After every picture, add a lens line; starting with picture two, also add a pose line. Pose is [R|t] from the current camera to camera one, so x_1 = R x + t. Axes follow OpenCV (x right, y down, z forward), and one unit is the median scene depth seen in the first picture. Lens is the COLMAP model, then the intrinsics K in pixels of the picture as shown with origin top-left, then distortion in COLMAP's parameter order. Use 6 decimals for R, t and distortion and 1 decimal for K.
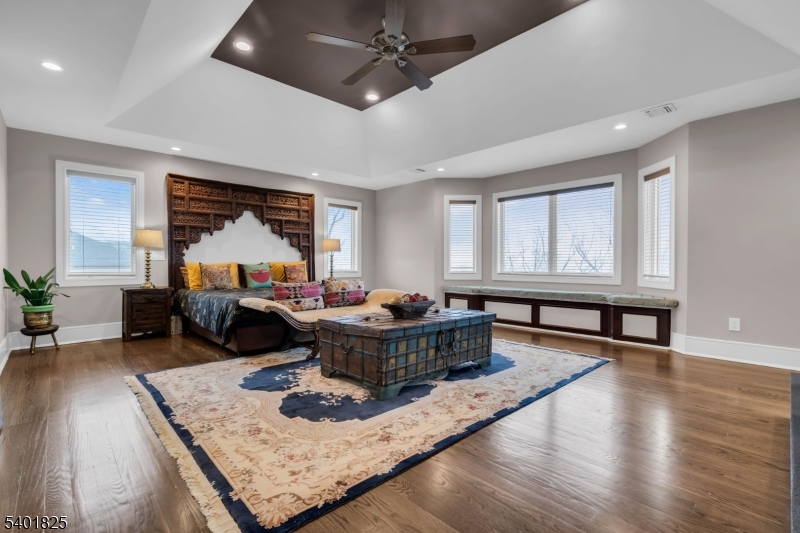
lens RADIAL K [[367.9, 0, 399.9], [0, 367.9, 268.2], [0, 0, 1]] dist [0.002562, 0.000629]
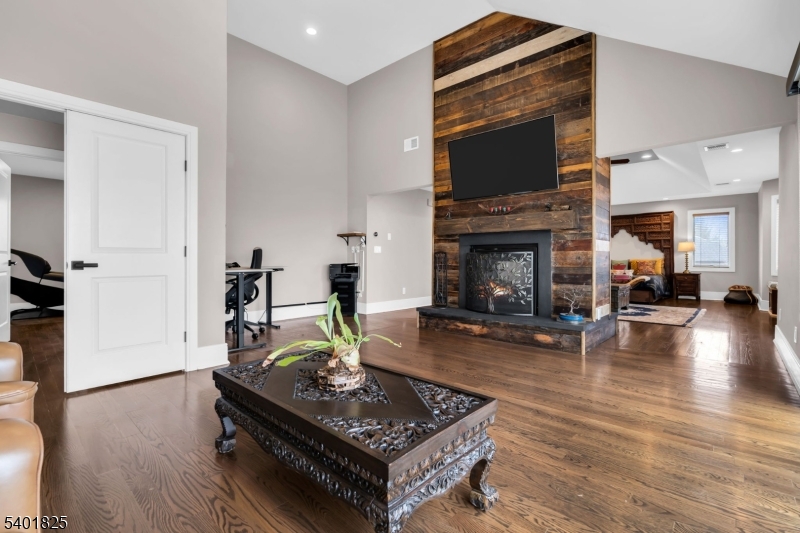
lens RADIAL K [[367.9, 0, 401.6], [0, 367.9, 260.3], [0, 0, 1]] dist [0.002562, 0.000629]
pose [[0.078386, 0.000322, -0.996923, 1.609050], [-0.019691, 0.999805, -0.001226, 0.015695], [0.996729, 0.019726, 0.078377, -0.210878]]
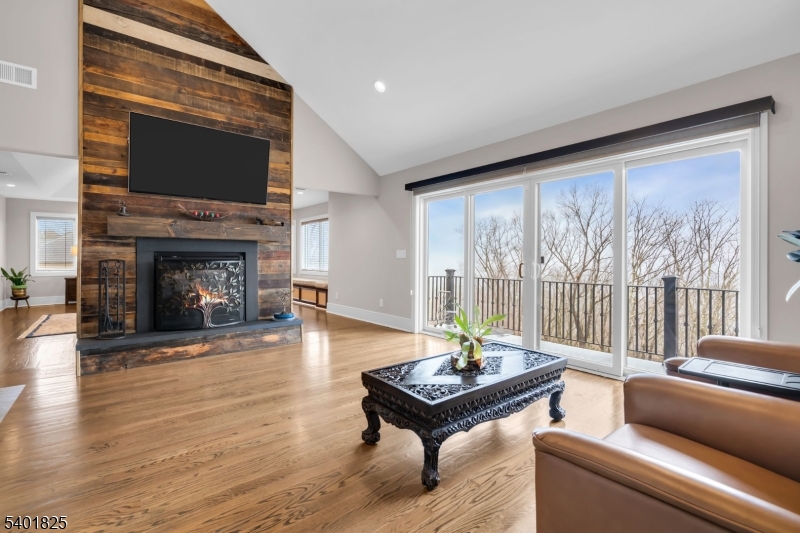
lens RADIAL K [[367.9, 0, 400.4], [0, 367.9, 262.0], [0, 0, 1]] dist [0.002562, 0.000629]
pose [[0.997016, -0.003381, -0.077117, 1.160724], [0.002460, 0.999925, -0.012039, 0.001895], [0.077152, 0.011813, 0.996949, -0.788767]]
